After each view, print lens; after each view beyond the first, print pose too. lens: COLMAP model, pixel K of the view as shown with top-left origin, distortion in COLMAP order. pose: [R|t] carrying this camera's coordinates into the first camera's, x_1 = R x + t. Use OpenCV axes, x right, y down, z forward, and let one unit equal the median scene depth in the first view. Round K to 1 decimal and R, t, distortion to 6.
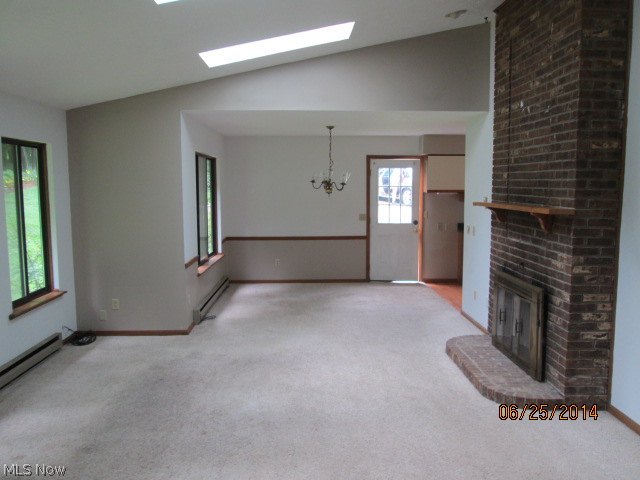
lens RADIAL K [[536.0, 0, 320.3], [0, 536.0, 240.6], [0, 0, 1]] dist [0.039681, 0.007749]
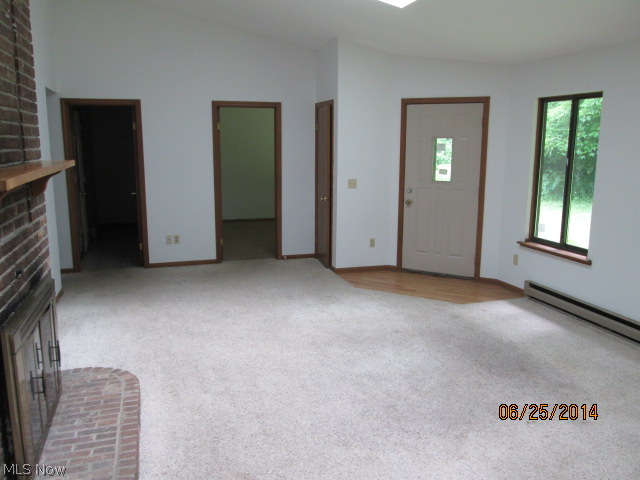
lens RADIAL K [[536.0, 0, 321.1], [0, 536.0, 238.7], [0, 0, 1]] dist [0.039681, 0.007749]
pose [[-0.964195, 0.042050, -0.261841, 0.231846], [-0.037487, 0.955824, 0.291540, -0.180960], [0.262533, 0.290917, -0.920024, 1.704798]]
